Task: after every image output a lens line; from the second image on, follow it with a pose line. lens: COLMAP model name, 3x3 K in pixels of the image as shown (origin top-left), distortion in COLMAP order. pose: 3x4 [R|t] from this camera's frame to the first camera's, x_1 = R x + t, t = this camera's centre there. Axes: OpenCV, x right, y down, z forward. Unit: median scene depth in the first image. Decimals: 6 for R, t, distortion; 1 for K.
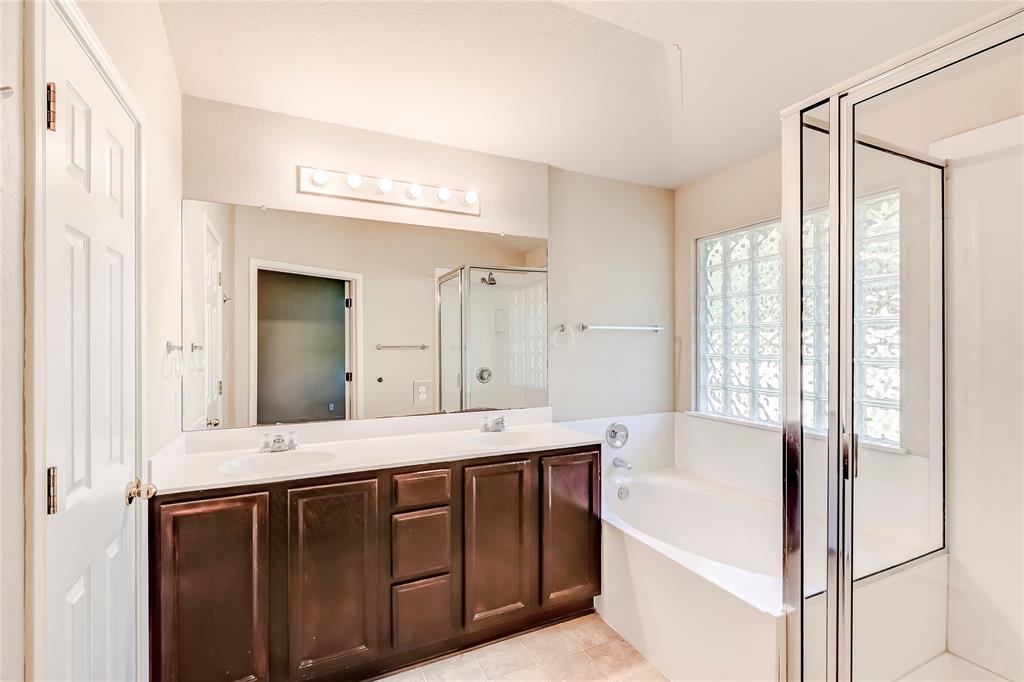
lens RADIAL K [[465.3, 0, 512.9], [0, 465.3, 343.7], [0, 0, 1]] dist [0.001229, -0.000045]
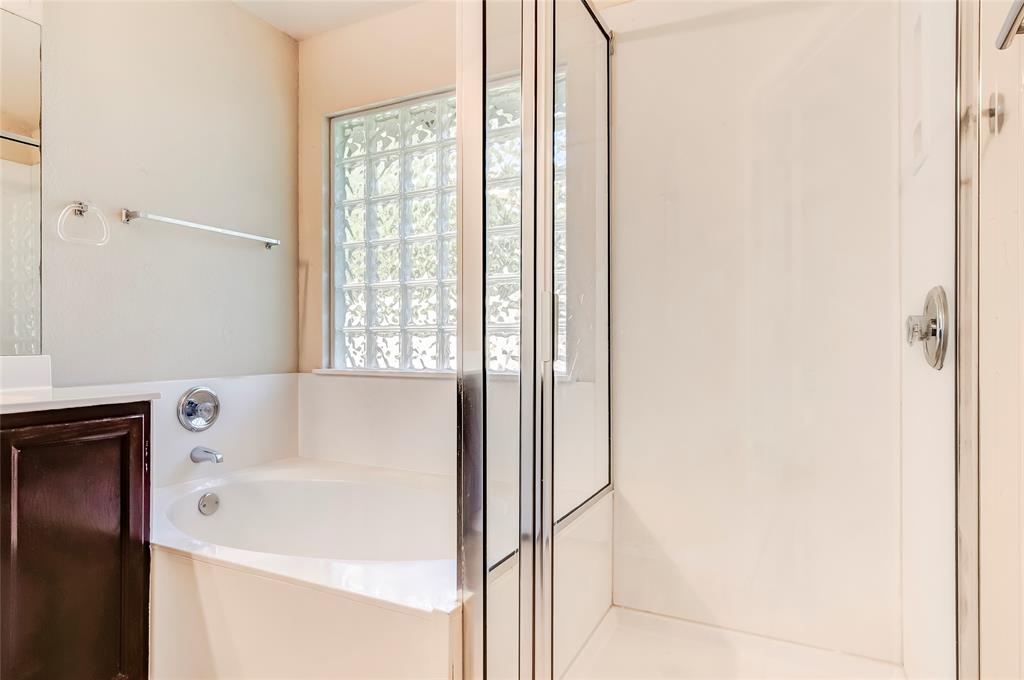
lens RADIAL K [[585.2, 0, 514.0], [0, 585.2, 350.8], [0, 0, 1]] dist [-0.058757, 0.042032]
pose [[0.785951, -0.003176, 0.618281, 0.088803], [0.003558, 0.999993, 0.000614, 0.125904], [-0.618279, 0.001717, 0.785957, 0.184536]]
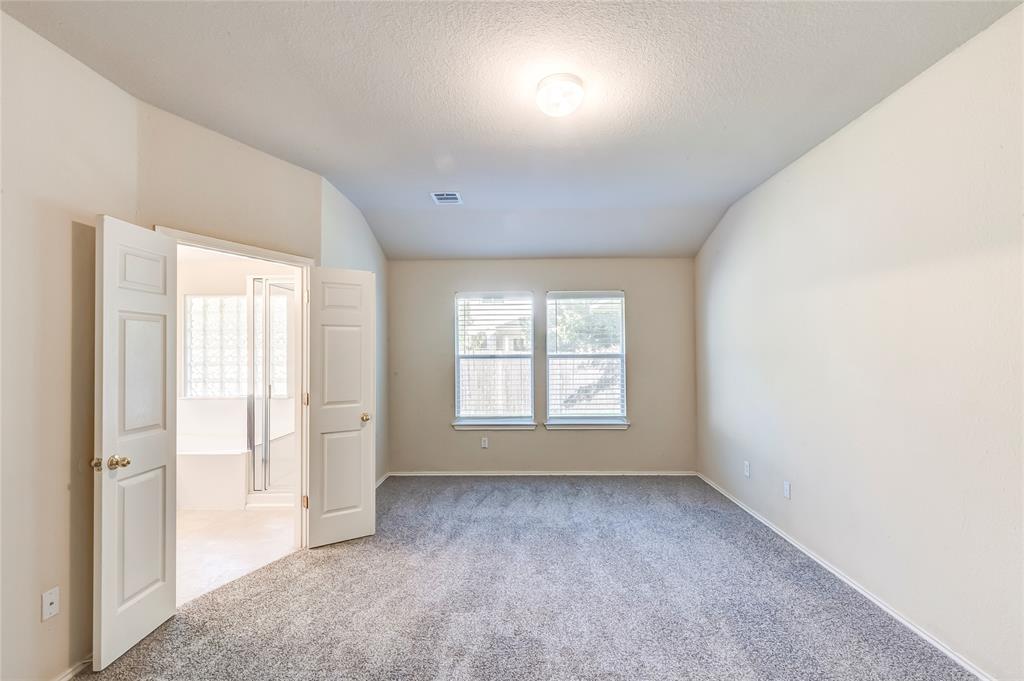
lens RADIAL K [[465.3, 0, 512.9], [0, 465.3, 343.2], [0, 0, 1]] dist [0.001229, -0.000045]
pose [[0.443221, 0.006129, 0.896392, -0.628901], [0.005949, 0.999934, -0.009779, -0.025674], [-0.896393, 0.009667, 0.443155, -0.863505]]
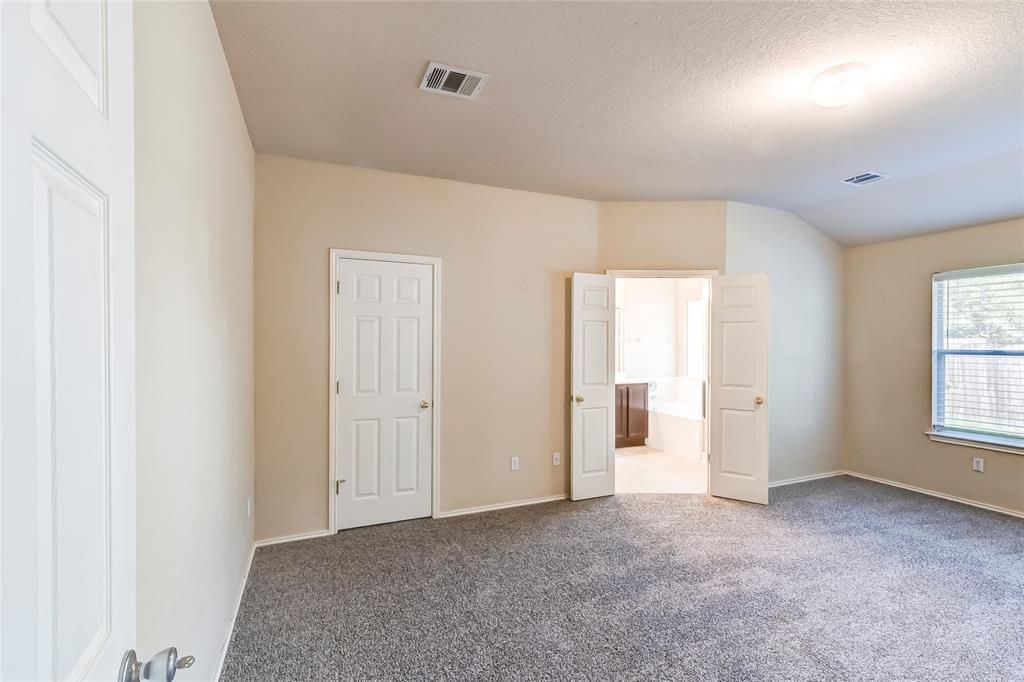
lens RADIAL K [[465.3, 0, 512.9], [0, 465.3, 343.7], [0, 0, 1]] dist [0.001229, -0.000045]
pose [[0.999539, 0.002758, -0.030231, -0.412858], [-0.002618, 0.999986, 0.004644, -0.023085], [0.030243, -0.004563, 0.999532, -1.389139]]
